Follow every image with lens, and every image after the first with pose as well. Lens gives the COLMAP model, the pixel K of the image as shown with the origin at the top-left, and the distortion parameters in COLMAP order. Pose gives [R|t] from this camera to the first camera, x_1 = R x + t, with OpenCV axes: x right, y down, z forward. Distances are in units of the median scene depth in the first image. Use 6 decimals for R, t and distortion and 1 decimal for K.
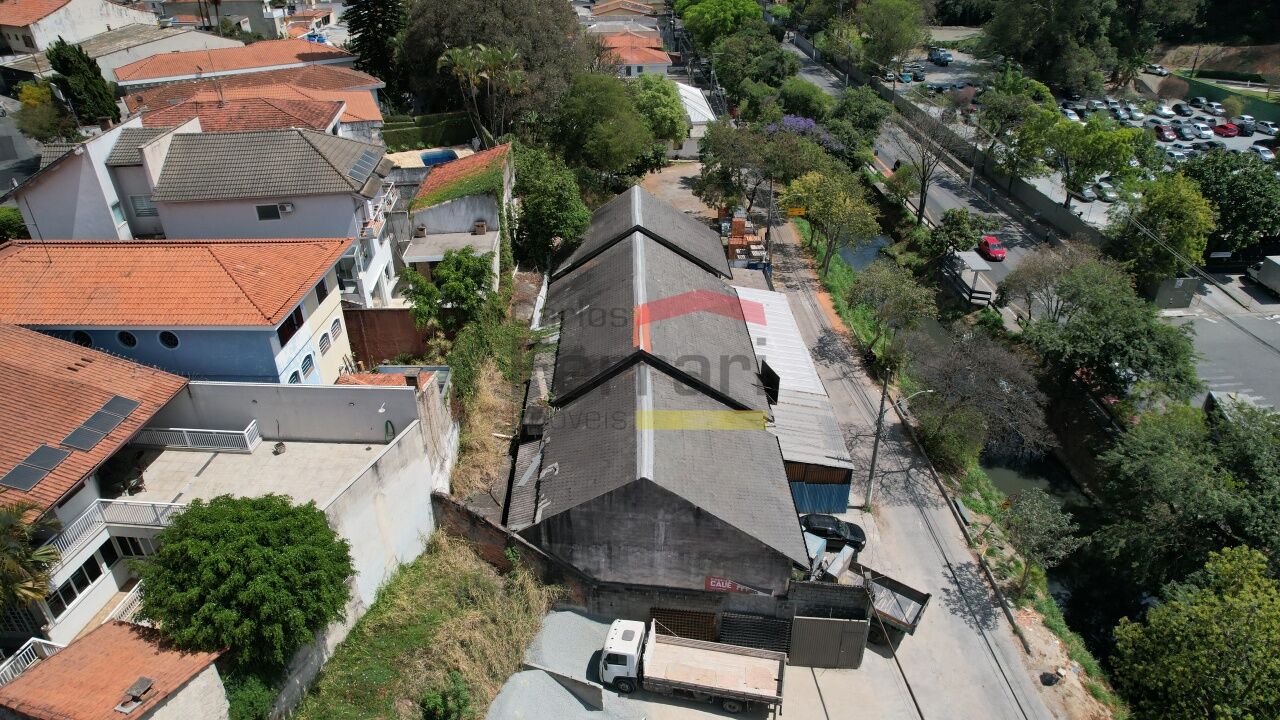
lens RADIAL K [[817.1, 0, 644.3], [0, 817.1, 367.2], [0, 0, 1]] dist [-0.073787, 0.060668]
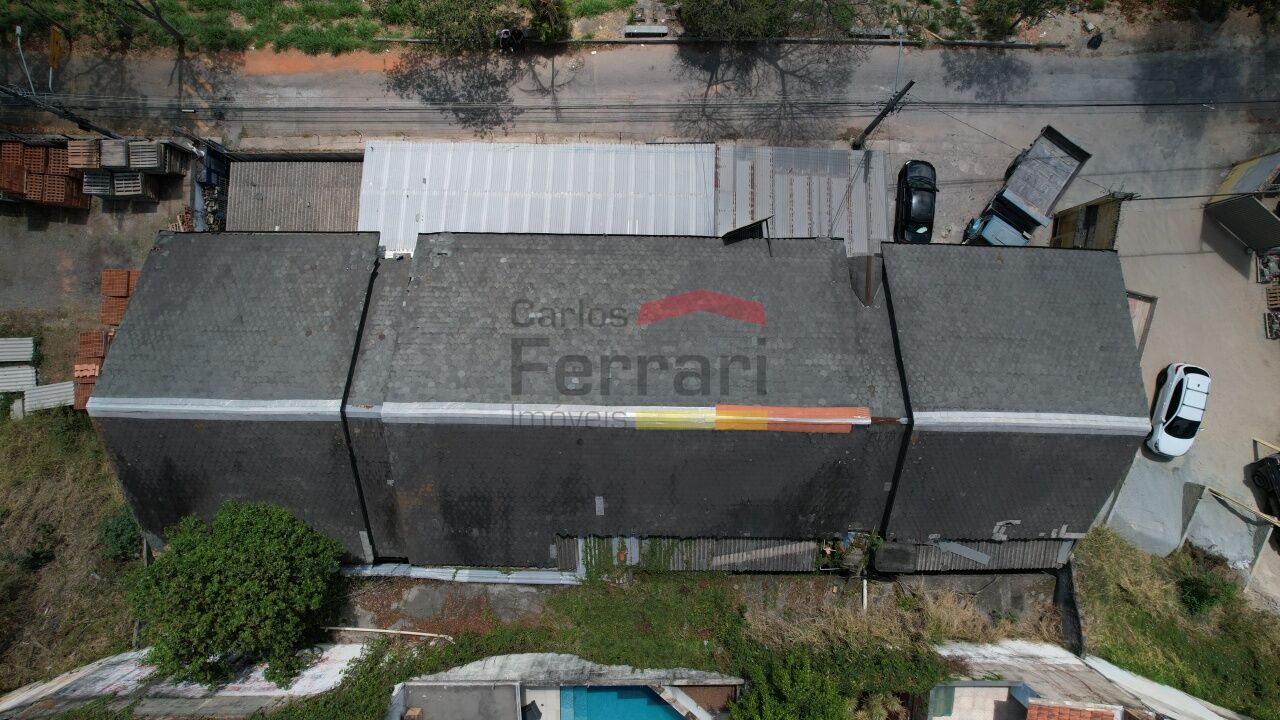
lens RADIAL K [[817.1, 0, 644.3], [0, 817.1, 367.2], [0, 0, 1]] dist [-0.073787, 0.060668]
pose [[0.035970, -0.999353, -0.000526, 0.038209], [0.490178, 0.017184, 0.871453, -0.753067], [-0.870880, -0.031604, 0.490478, 0.874483]]
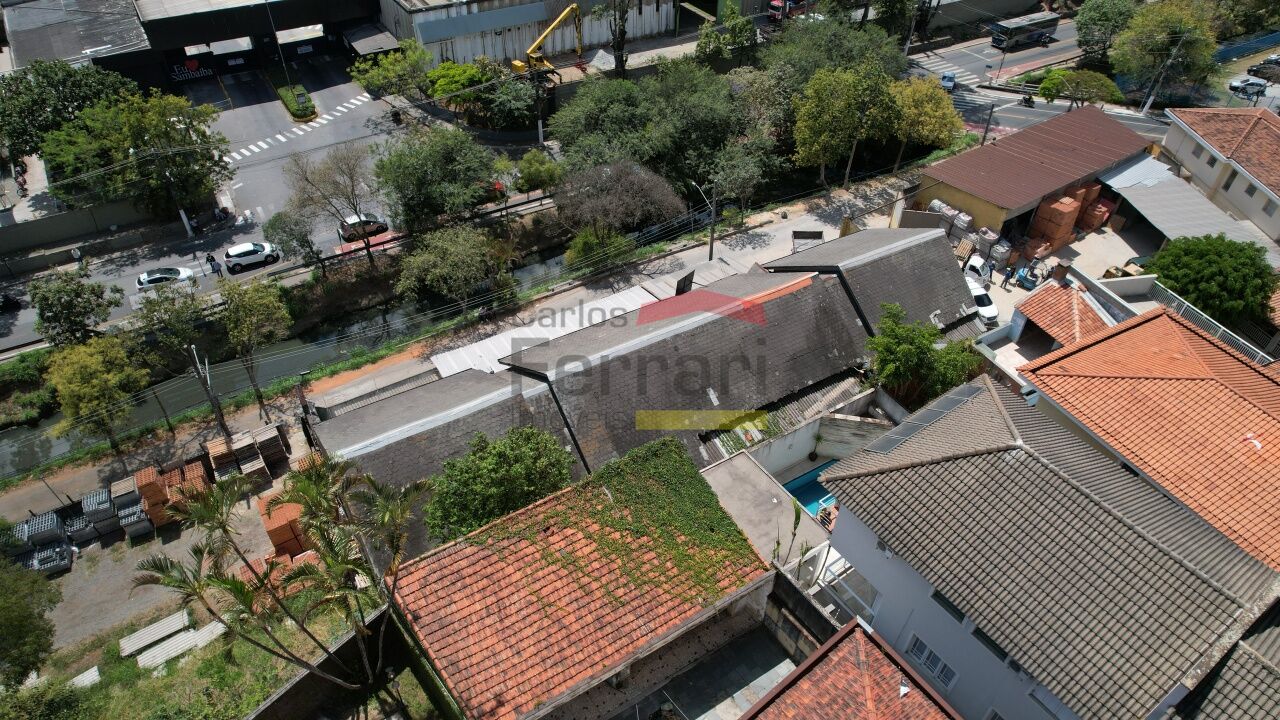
lens RADIAL K [[817.1, 0, 644.3], [0, 817.1, 367.2], [0, 0, 1]] dist [-0.073787, 0.060668]
pose [[-0.502056, -0.580912, 0.640688, -0.714197], [0.414933, 0.488189, 0.767790, -0.968016], [-0.758796, 0.651316, -0.004059, 1.338190]]
